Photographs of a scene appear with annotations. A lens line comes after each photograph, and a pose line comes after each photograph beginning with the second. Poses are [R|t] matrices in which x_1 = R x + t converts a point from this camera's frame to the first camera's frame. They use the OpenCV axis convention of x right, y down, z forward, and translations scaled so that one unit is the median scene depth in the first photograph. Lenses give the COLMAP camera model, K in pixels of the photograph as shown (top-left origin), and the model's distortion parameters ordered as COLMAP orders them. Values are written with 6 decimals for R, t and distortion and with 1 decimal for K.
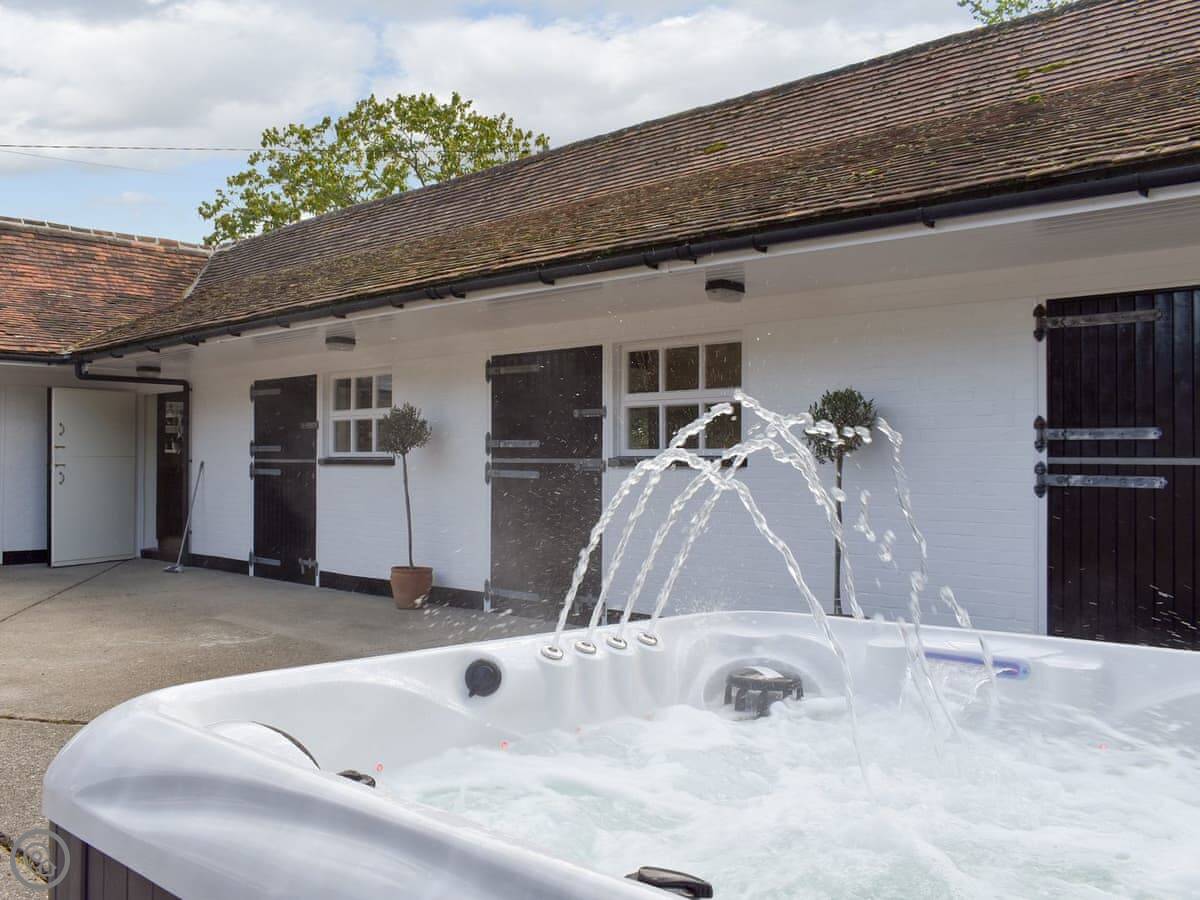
lens RADIAL K [[1003.6, 0, 600.0], [0, 1003.6, 450.0], [0, 0, 1]] dist [0.001139, -0.002608]
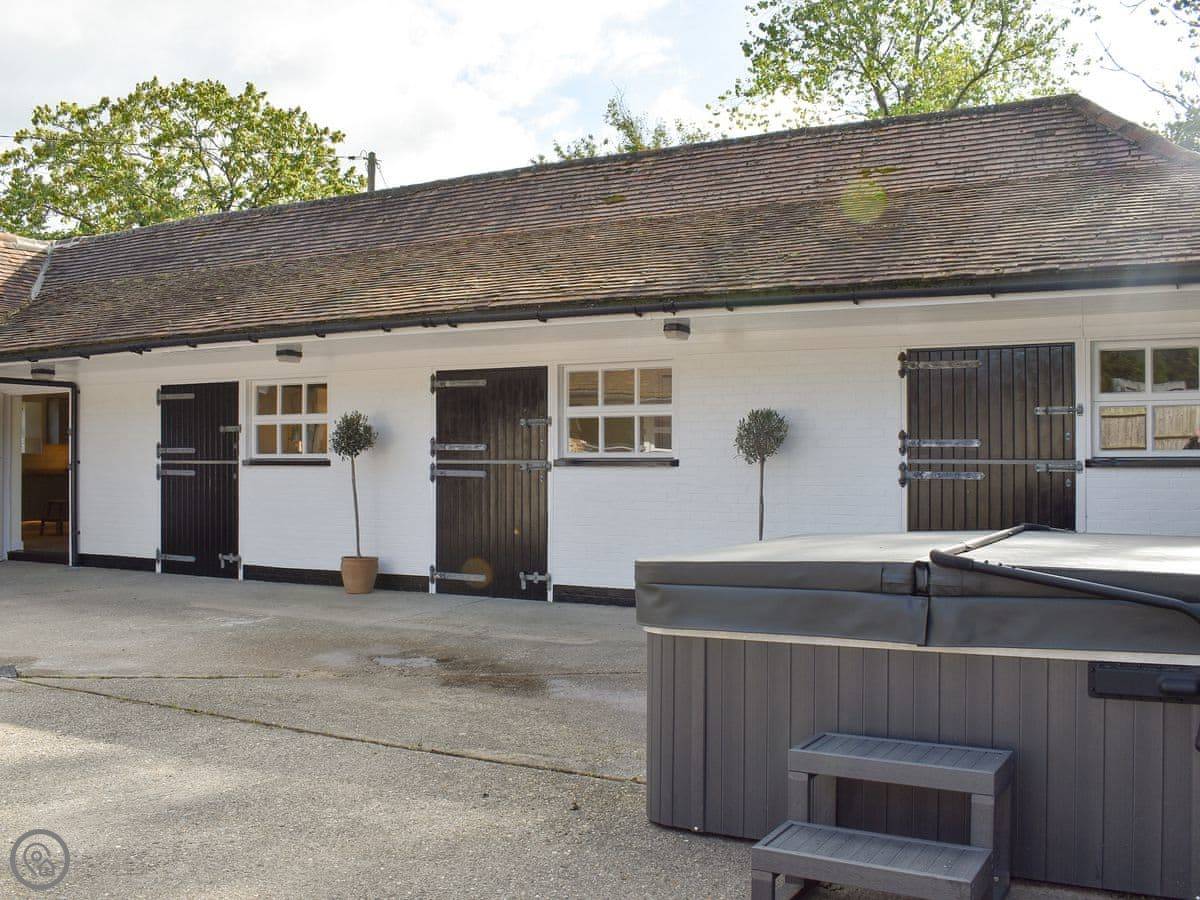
lens RADIAL K [[1069.3, 0, 600.0], [0, 1069.3, 450.0], [0, 0, 1]] dist [-0.052804, -0.004237]
pose [[0.964630, 0.000656, 0.263606, -0.216082], [-0.001056, 0.999998, 0.001376, -0.004213], [-0.263605, -0.001605, 0.964629, -0.199465]]
